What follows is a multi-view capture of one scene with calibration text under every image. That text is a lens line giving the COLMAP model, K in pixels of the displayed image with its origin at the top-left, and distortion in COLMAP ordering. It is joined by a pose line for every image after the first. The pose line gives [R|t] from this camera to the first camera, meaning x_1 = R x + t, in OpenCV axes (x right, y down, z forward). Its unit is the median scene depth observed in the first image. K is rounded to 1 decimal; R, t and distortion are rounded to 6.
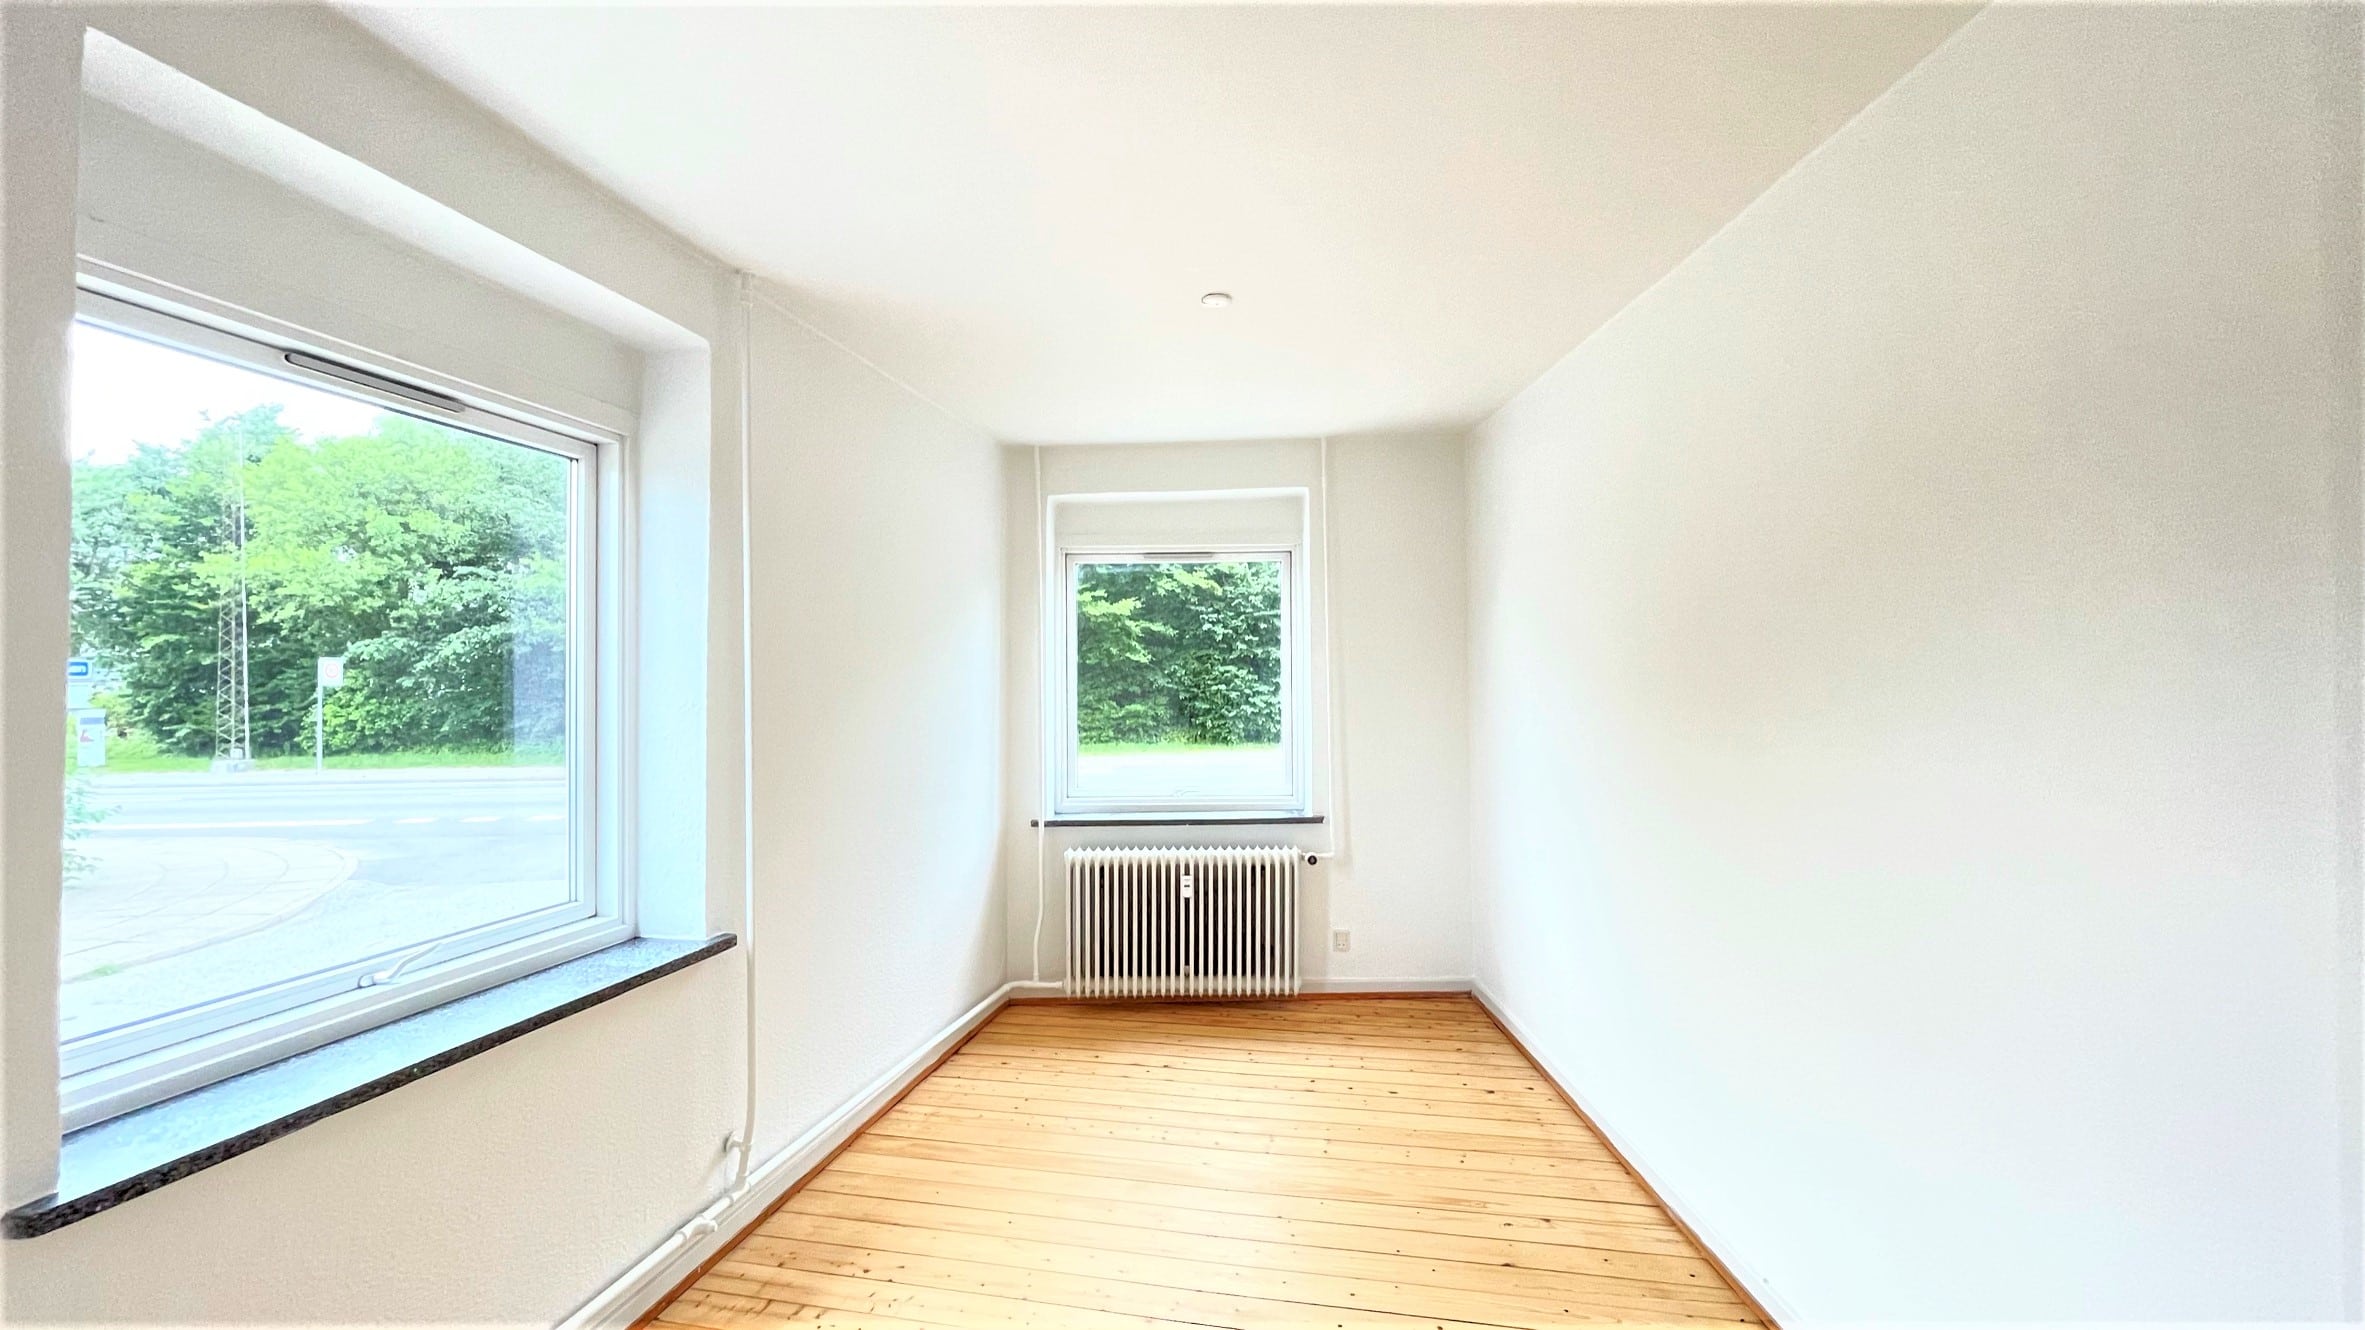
lens RADIAL K [[953.7, 0, 1186.4], [0, 953.7, 674.7], [0, 0, 1]] dist [0.000642, 0.000769]
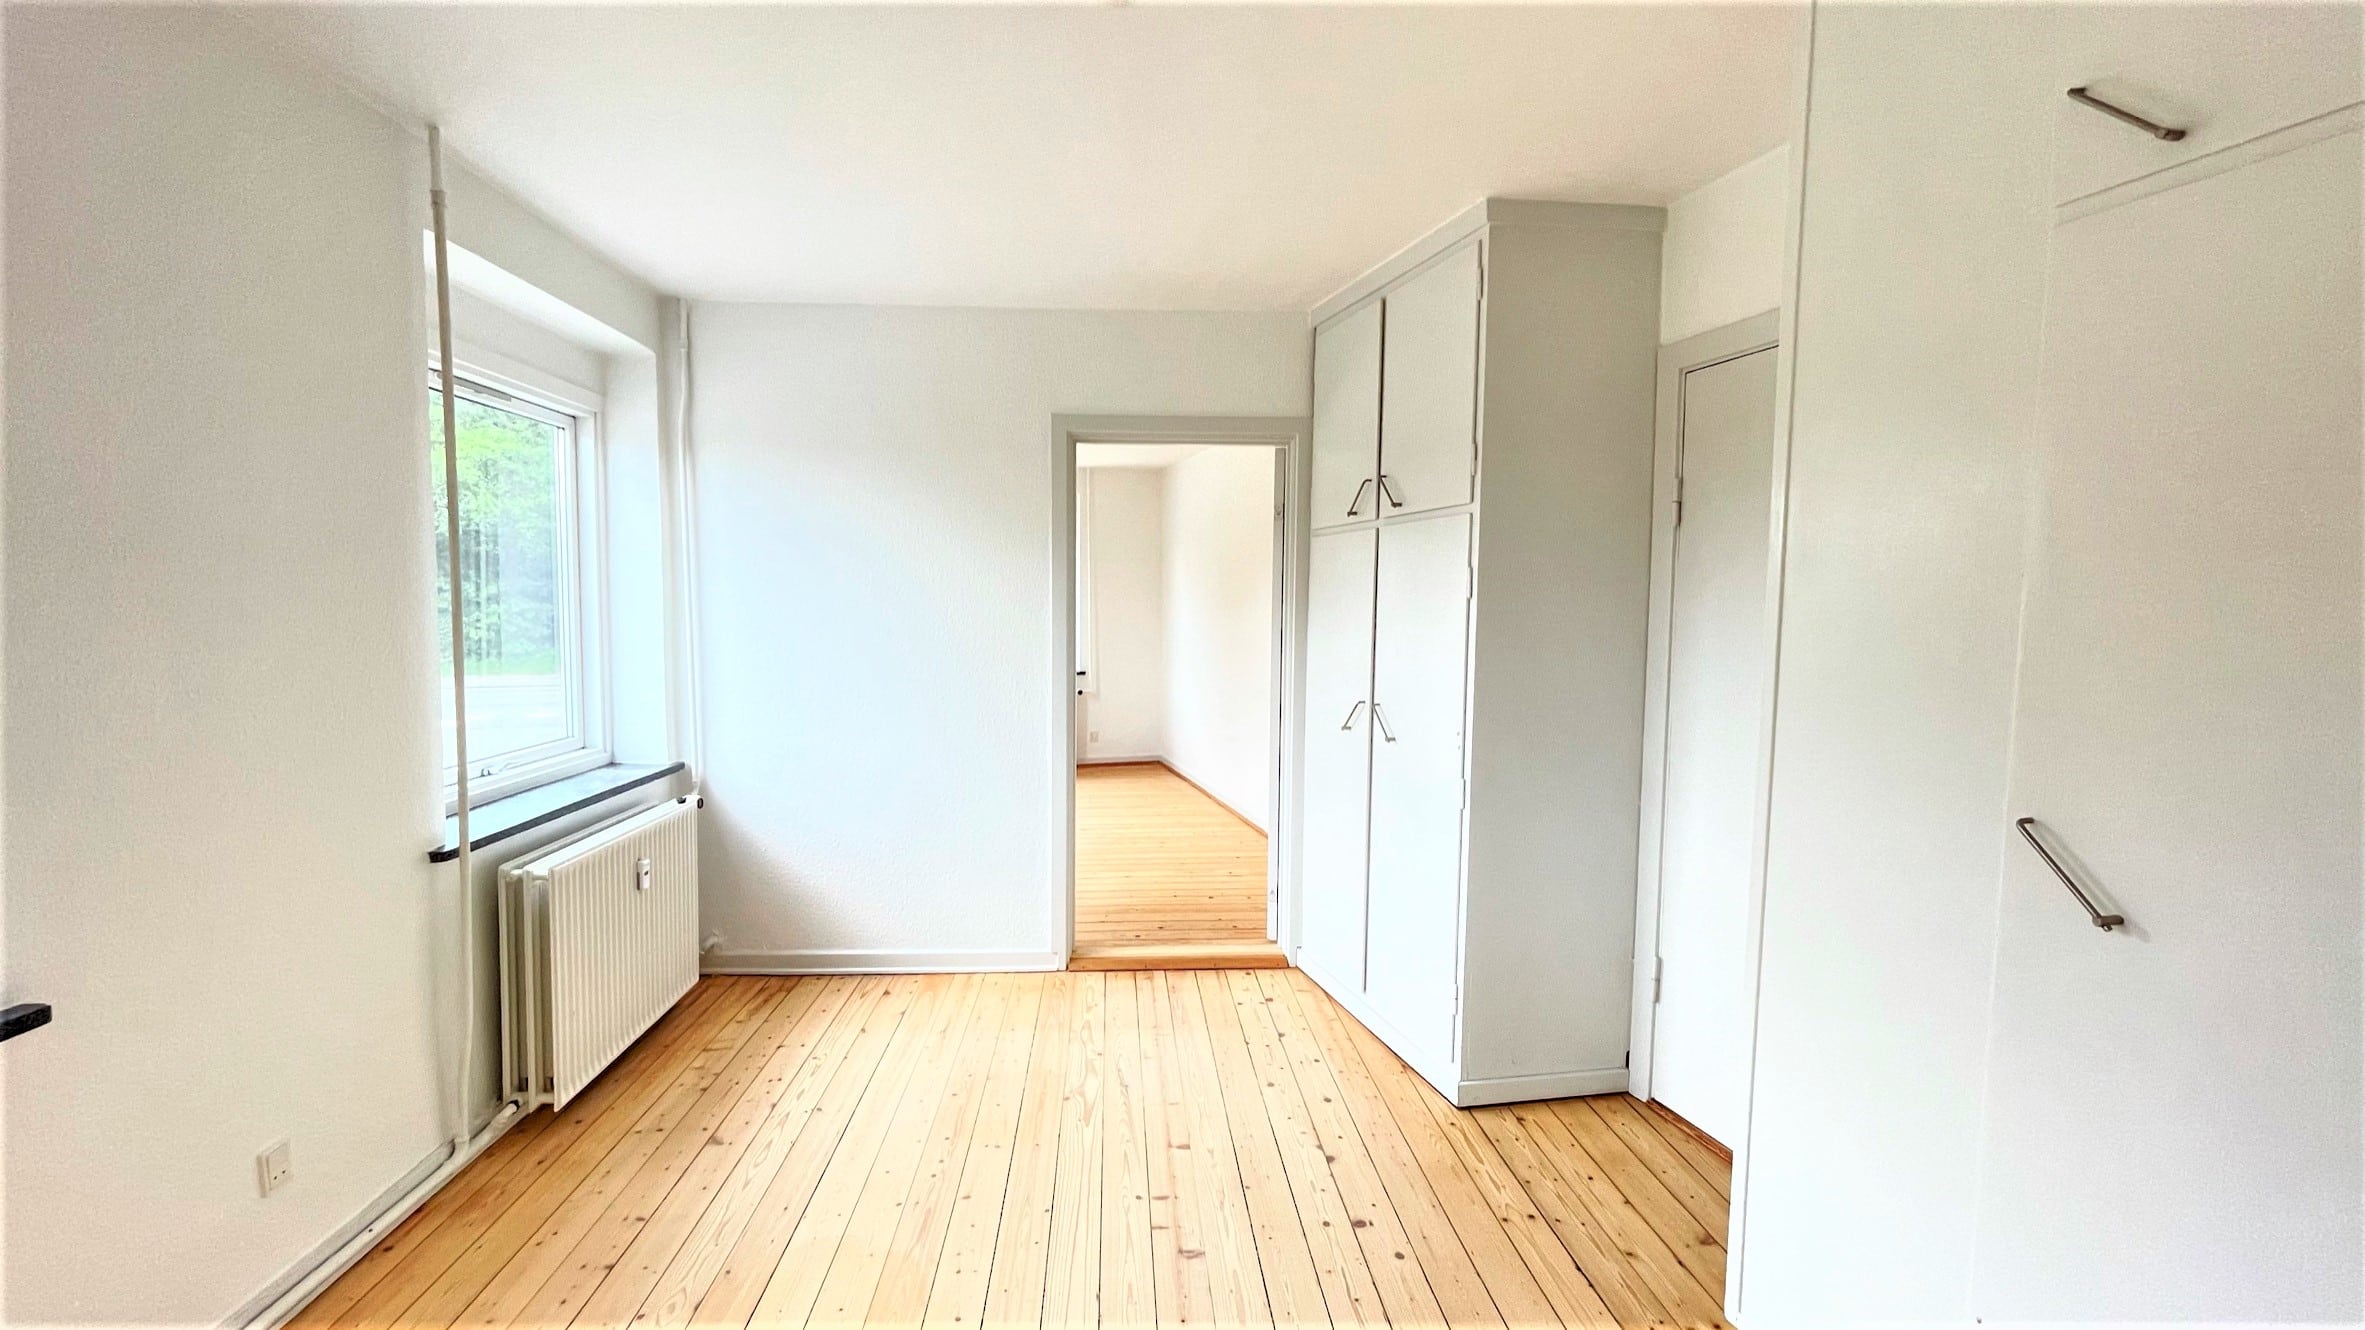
lens RADIAL K [[953.7, 0, 1190.7], [0, 953.7, 665.7], [0, 0, 1]] dist [0.000642, 0.000769]
pose [[0.962746, 0.004927, 0.270364, -0.162143], [-0.025852, 0.996931, 0.073889, -0.004633], [-0.269170, -0.078126, 0.959919, -0.841927]]
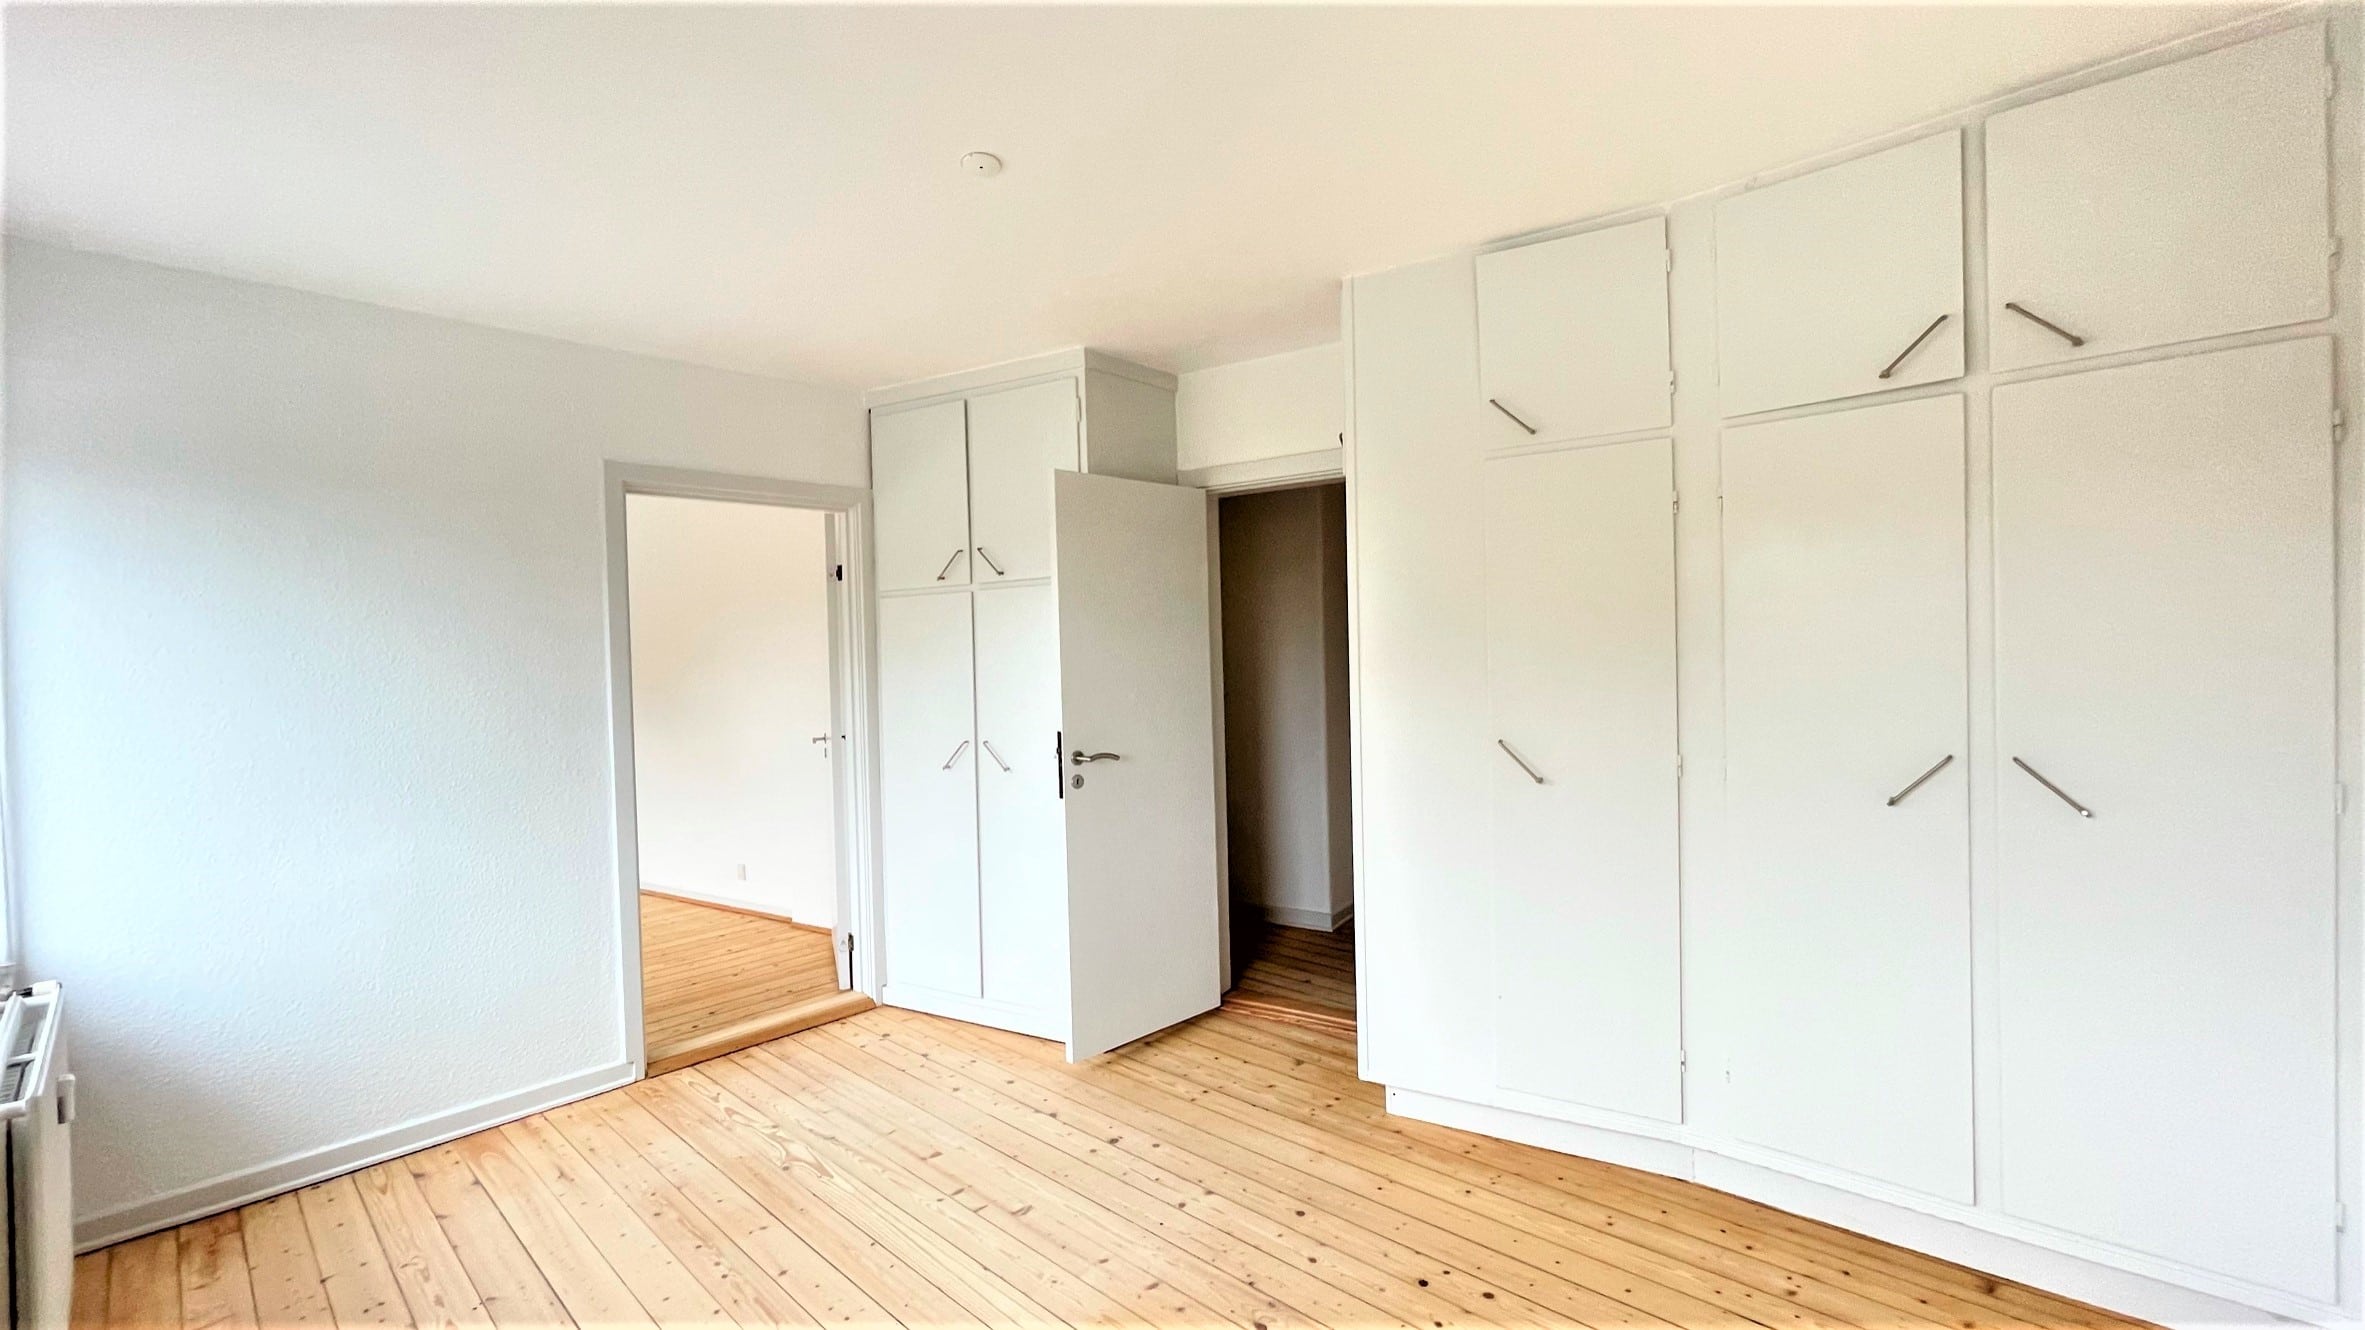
lens RADIAL K [[953.7, 0, 1176.9], [0, 953.7, 661.4], [0, 0, 1]] dist [0.000642, 0.000769]
pose [[0.523944, -0.005896, 0.851732, -0.467787], [0.010737, 0.999942, 0.000317, 0.005217], [-0.851685, 0.008979, 0.523977, -0.774466]]
